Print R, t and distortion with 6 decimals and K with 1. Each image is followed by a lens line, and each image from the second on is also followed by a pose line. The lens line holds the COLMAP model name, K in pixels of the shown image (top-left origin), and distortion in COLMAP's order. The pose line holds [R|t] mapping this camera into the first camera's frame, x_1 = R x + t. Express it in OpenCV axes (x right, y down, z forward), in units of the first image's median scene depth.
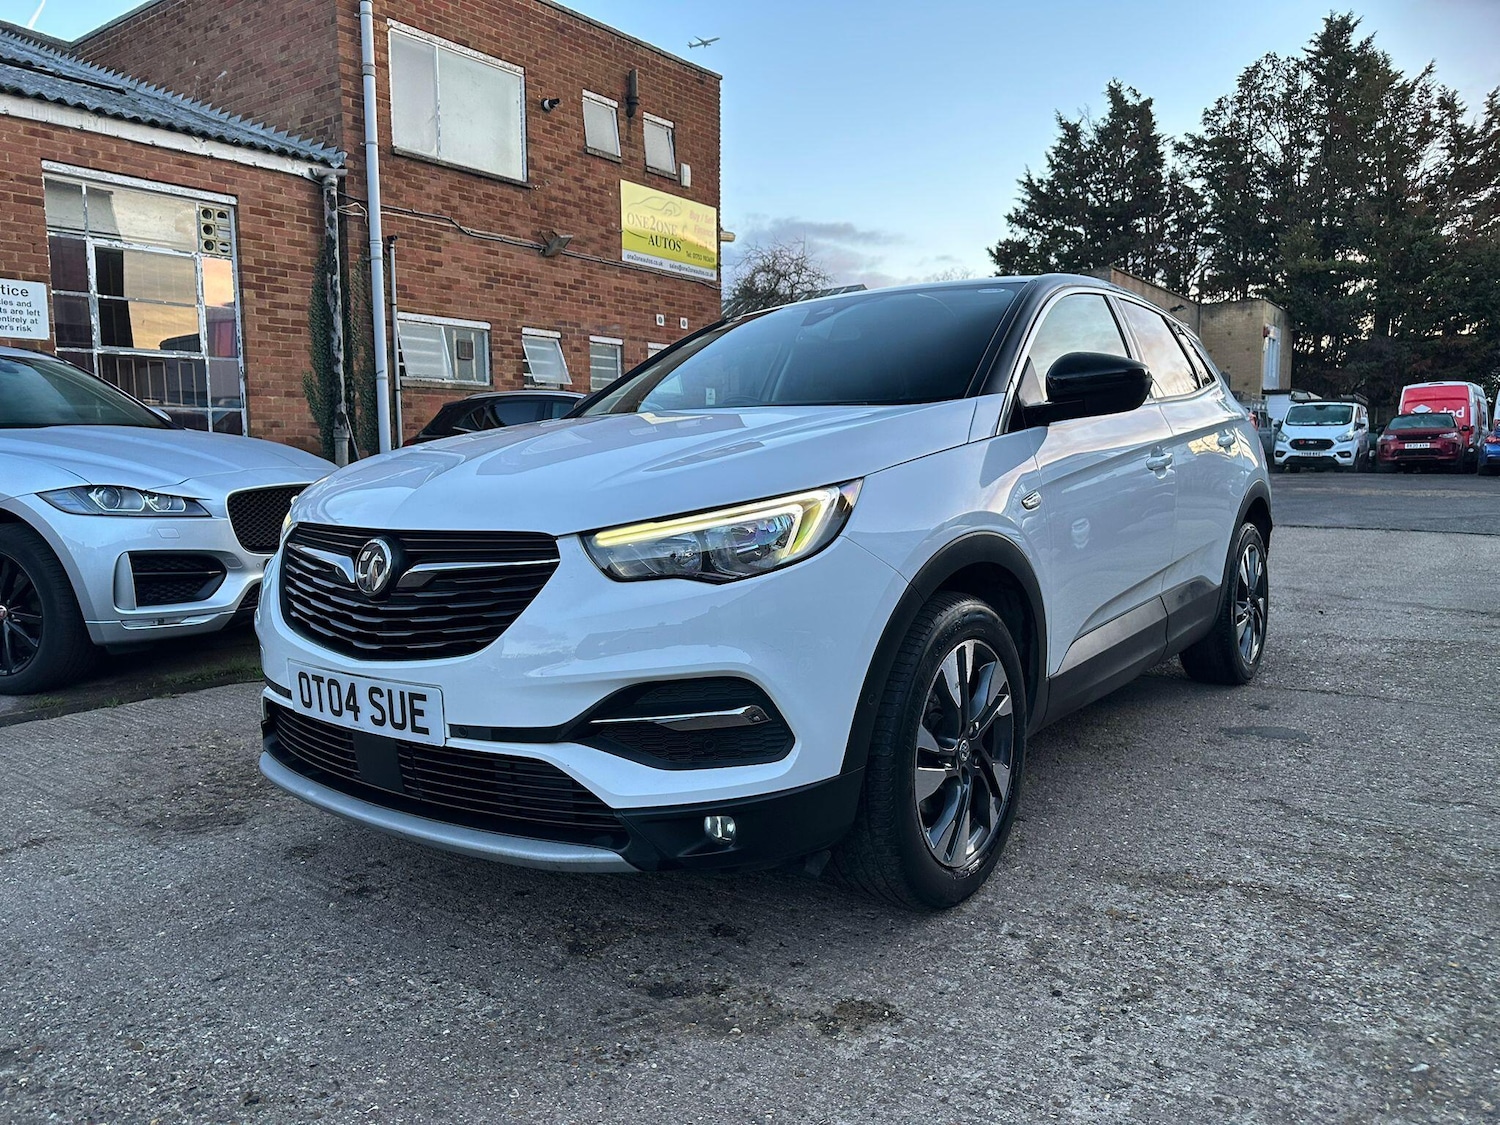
lens RADIAL K [[1054.3, 0, 737.0], [0, 1054.3, 571.3], [0, 0, 1]] dist [0.022724, -0.031724]
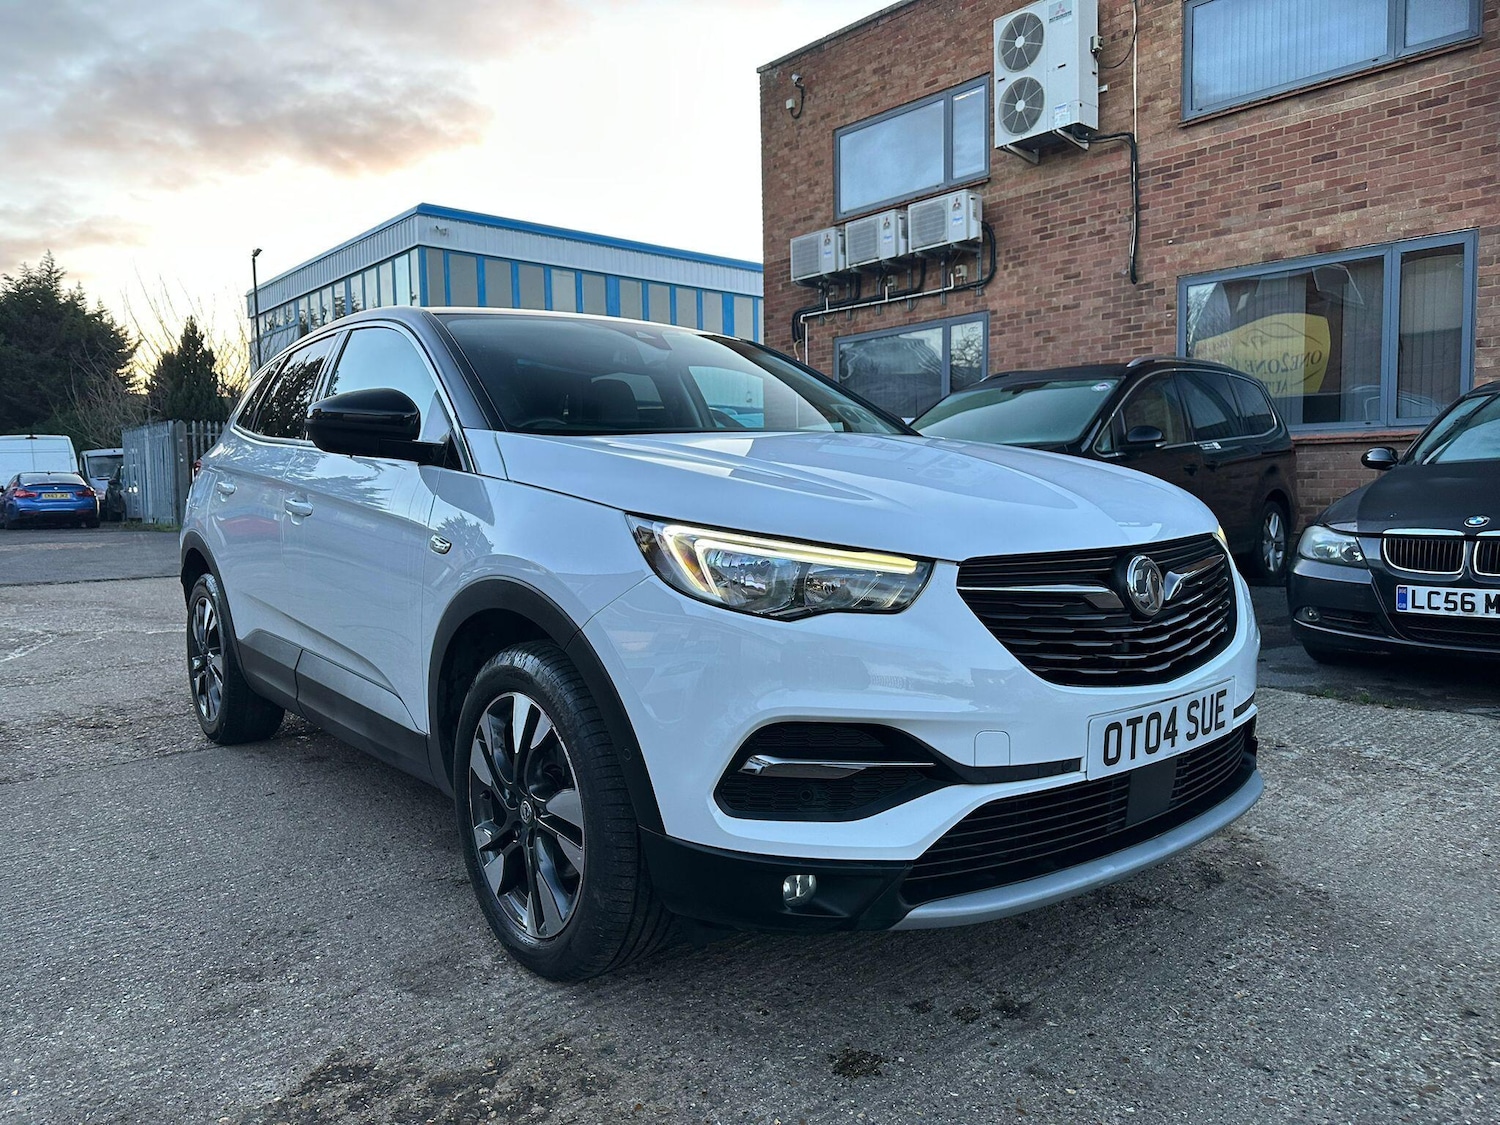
lens RADIAL K [[1054.3, 0, 756.8], [0, 1054.3, 569.6], [0, 0, 1]] dist [0.022724, -0.031724]
pose [[0.225073, -0.071728, 0.971698, -0.317969], [0.125911, 0.991066, 0.043993, -0.024587], [-0.966172, 0.112446, 0.232093, 0.263836]]
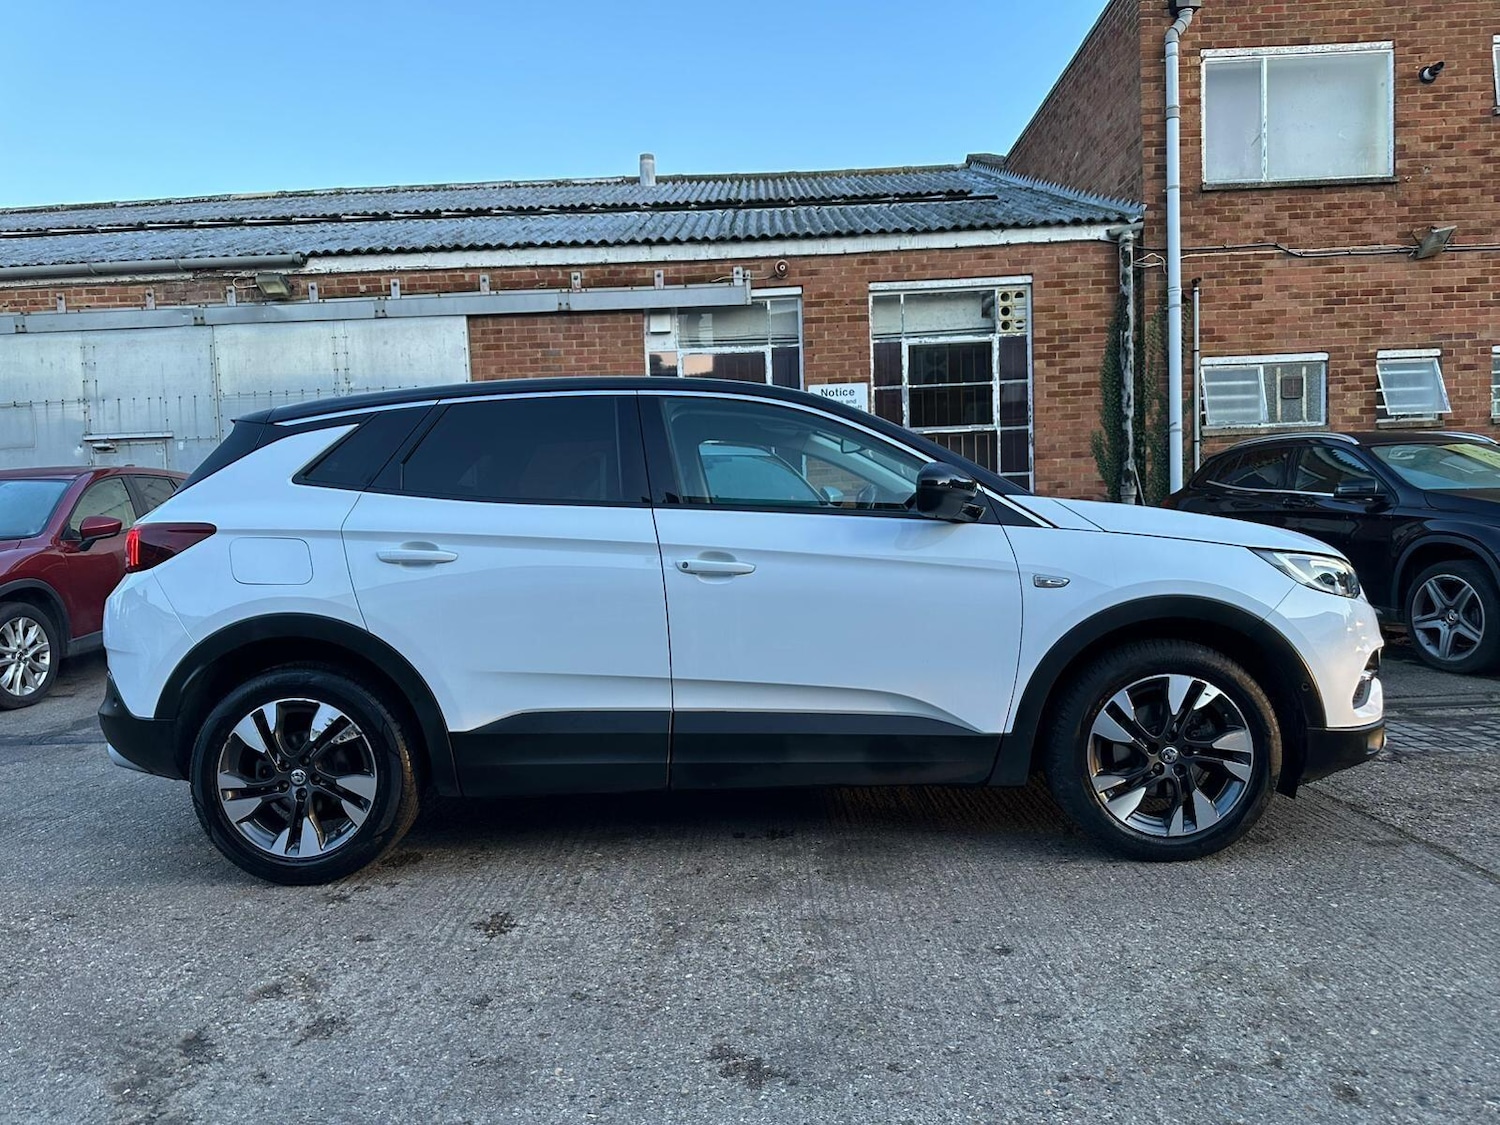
lens RADIAL K [[1054.3, 0, 750.1], [0, 1054.3, 579.2], [0, 0, 1]] dist [0.022724, -0.031724]
pose [[0.581132, 0.029923, -0.813259, 0.262732], [-0.057096, 0.998360, -0.004066, -0.029103], [0.811804, 0.048797, 0.581887, 0.175936]]
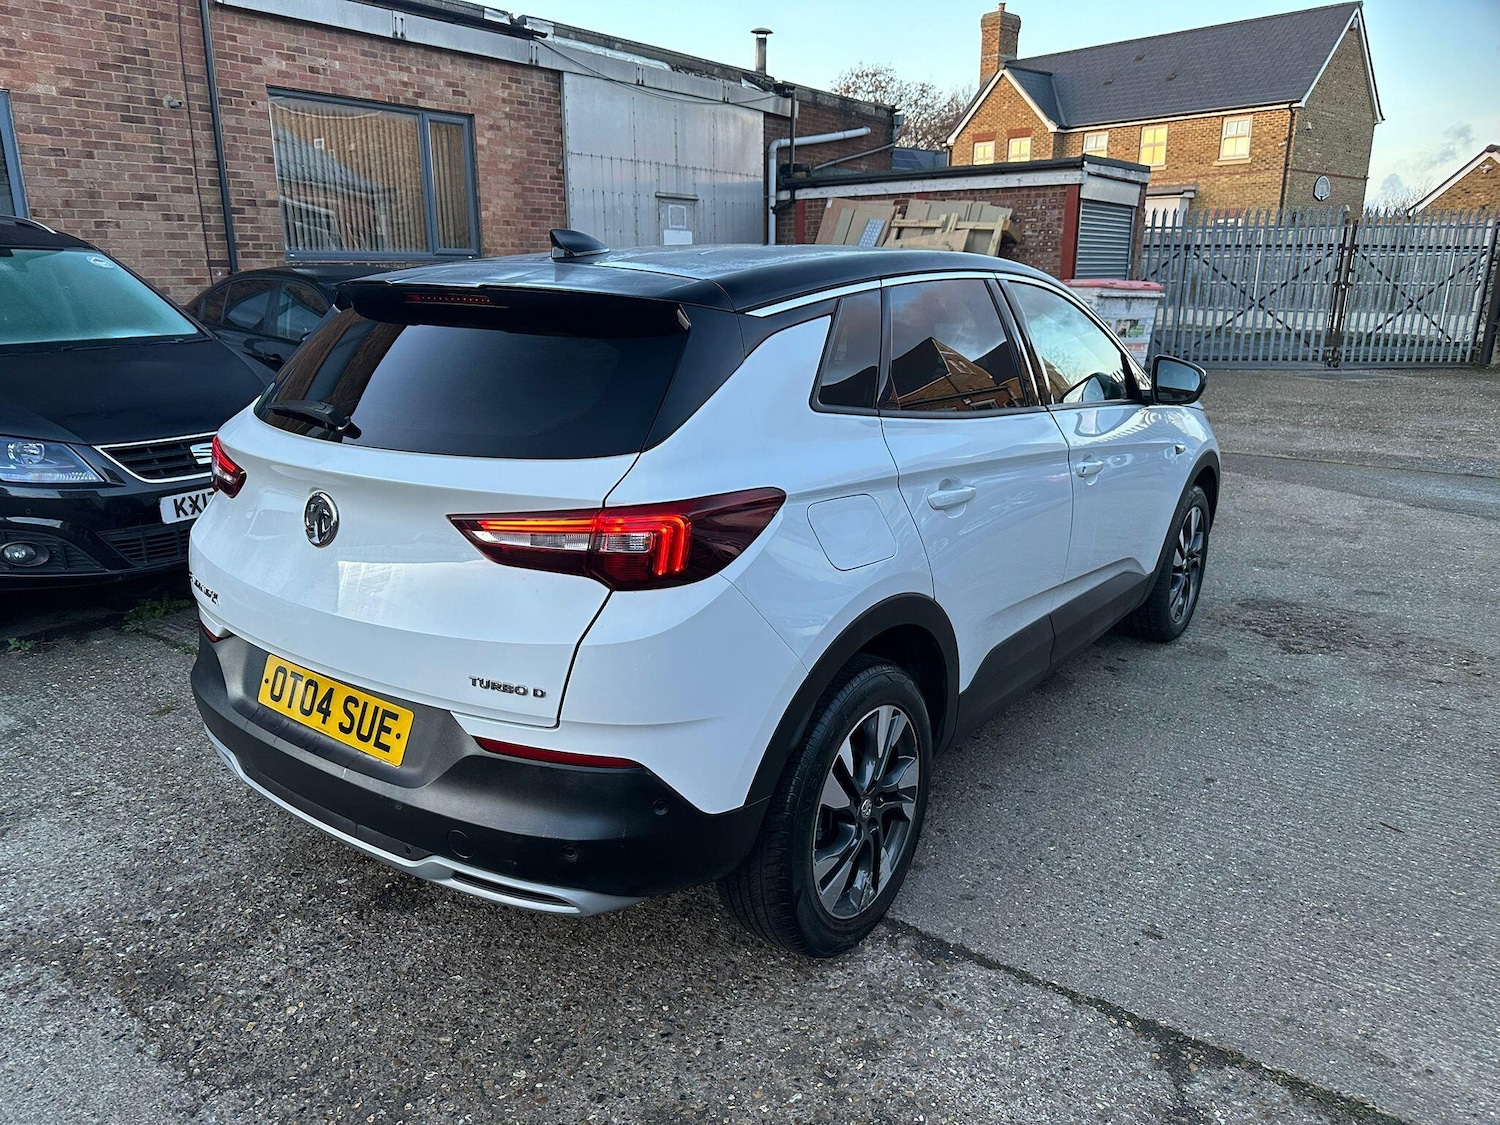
lens RADIAL K [[1054.3, 0, 742.8], [0, 1054.3, 568.5], [0, 0, 1]] dist [0.022724, -0.031724]
pose [[-0.999872, 0.012349, -0.010191, 0.115544], [0.007645, 0.927476, 0.373804, -0.152365], [0.014068, 0.373678, -0.927452, 0.839971]]
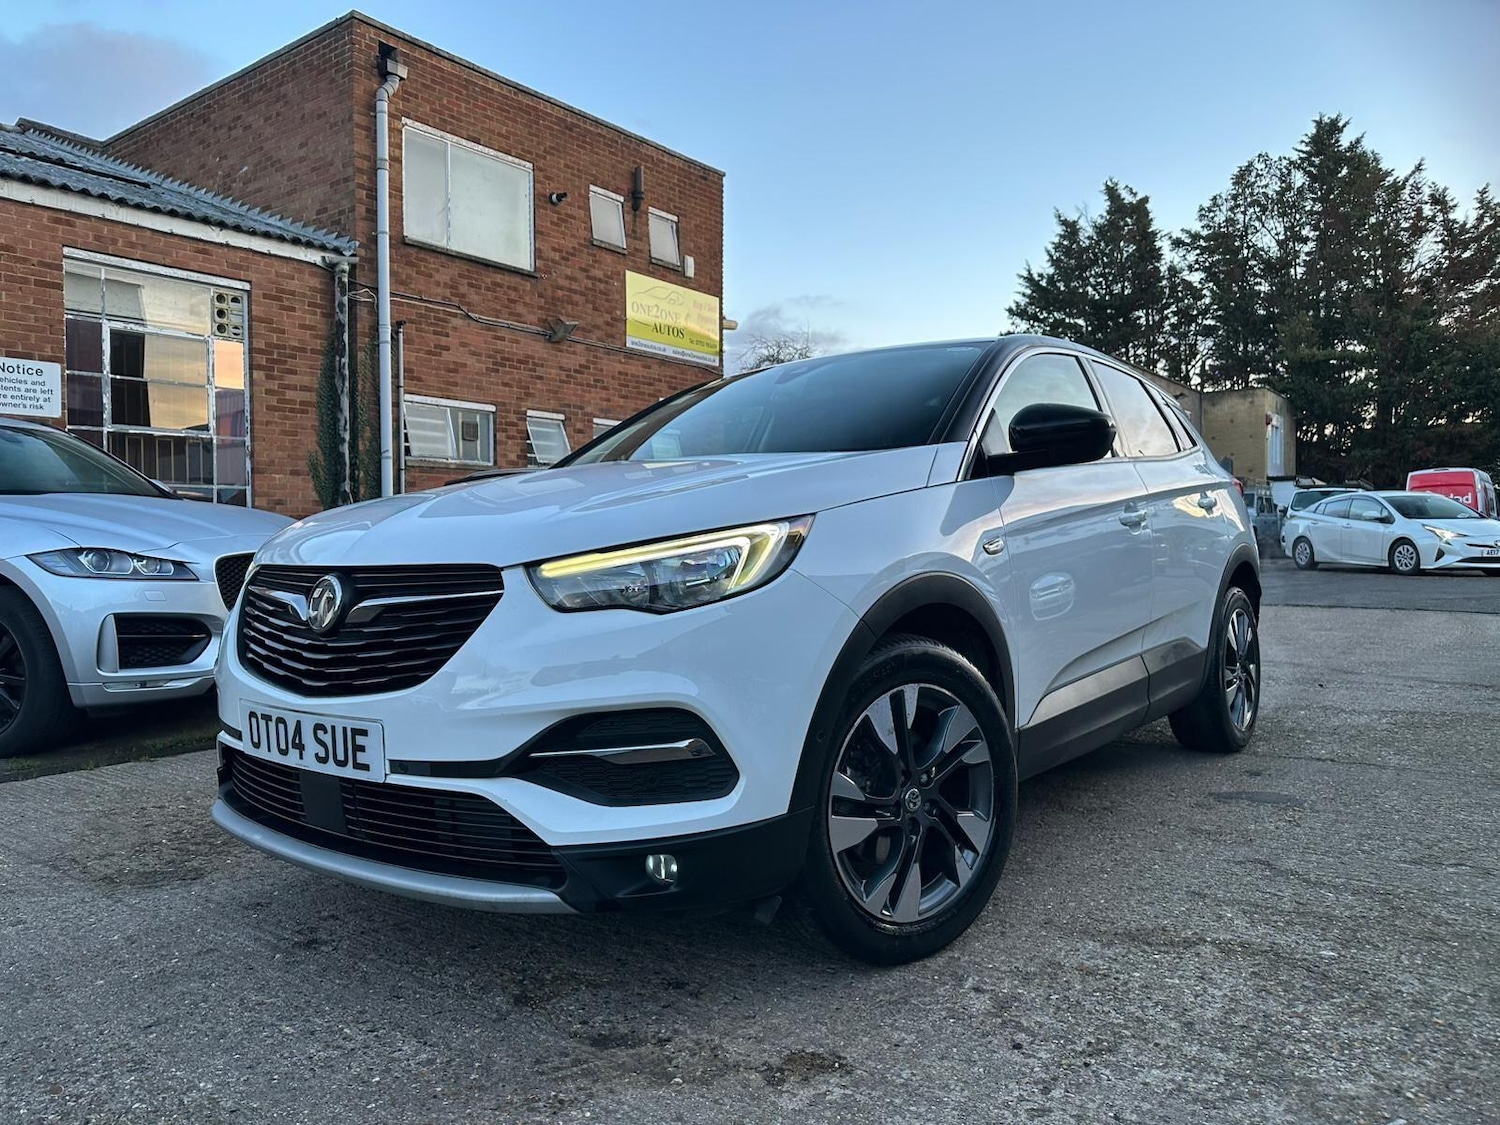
lens RADIAL K [[1054.3, 0, 731.3], [0, 1054.3, 569.7], [0, 0, 1]] dist [0.022724, -0.031724]
pose [[0.999896, 0.001976, -0.014318, 0.012377], [-0.003175, 0.996442, -0.084216, 0.011222], [0.014101, 0.084253, 0.996345, 0.002126]]
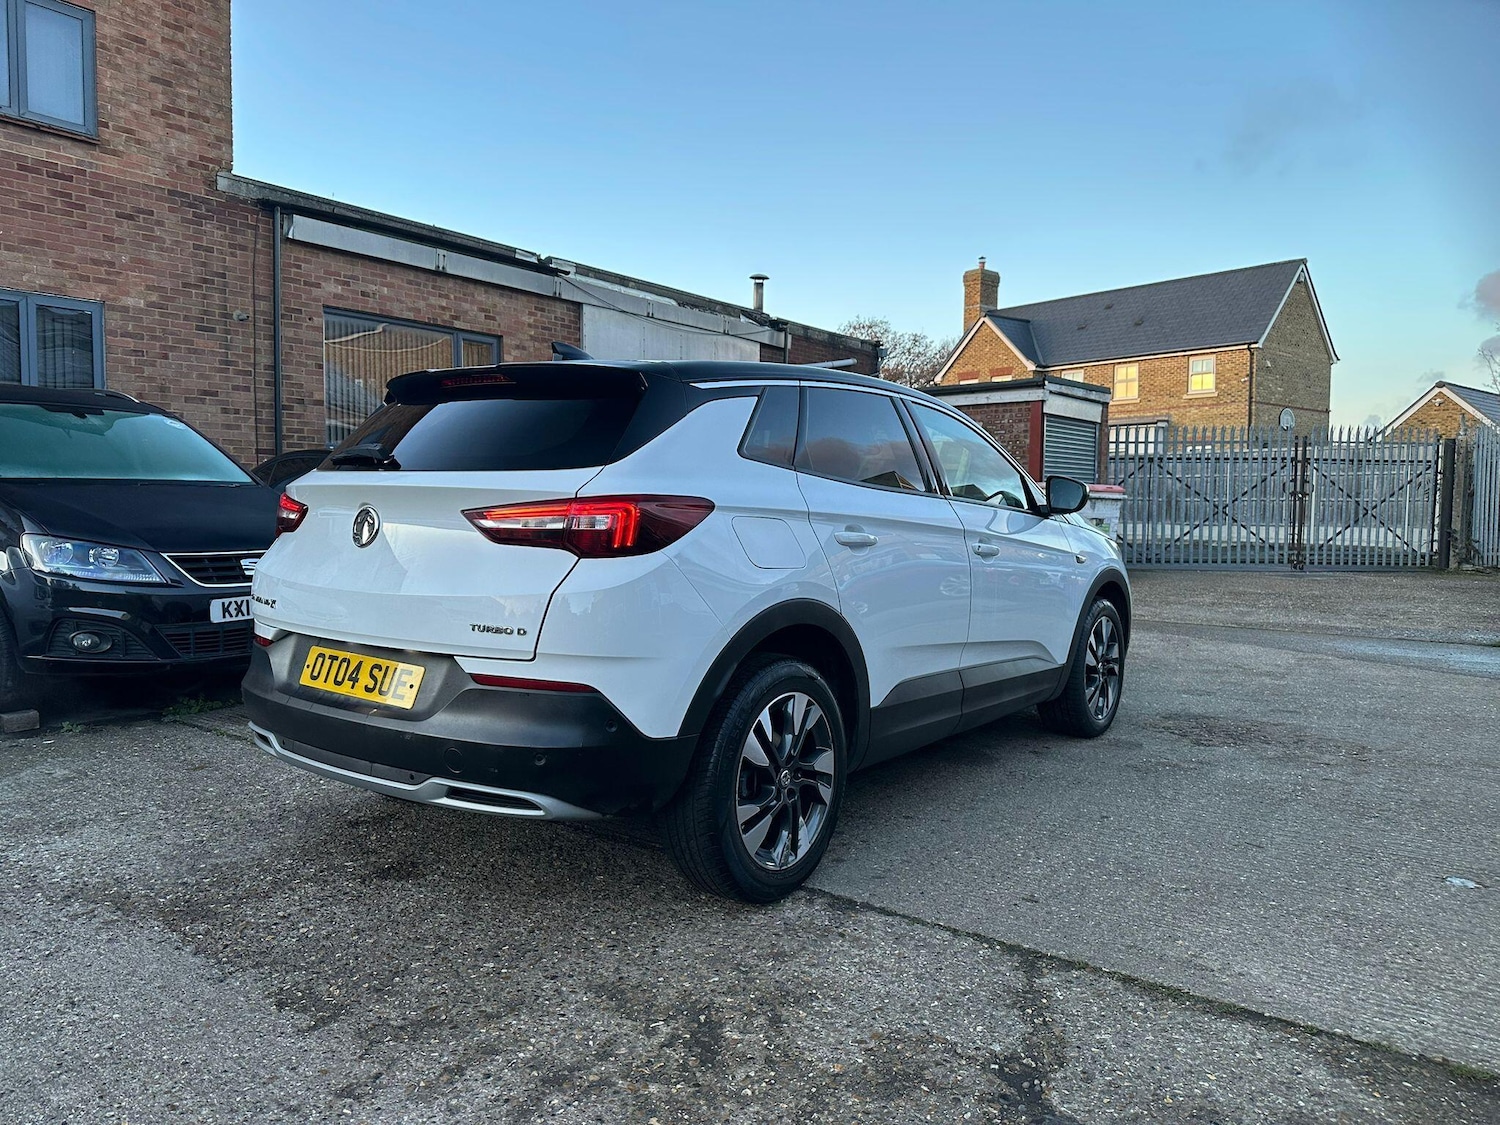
lens RADIAL K [[1054.3, 0, 738.5], [0, 1054.3, 556.7], [0, 0, 1]] dist [0.022724, -0.031724]
pose [[-0.999997, 0.001567, -0.001652, 0.097005], [0.001283, 0.987159, 0.159737, -0.115592], [0.001881, 0.159734, -0.987158, 0.927646]]
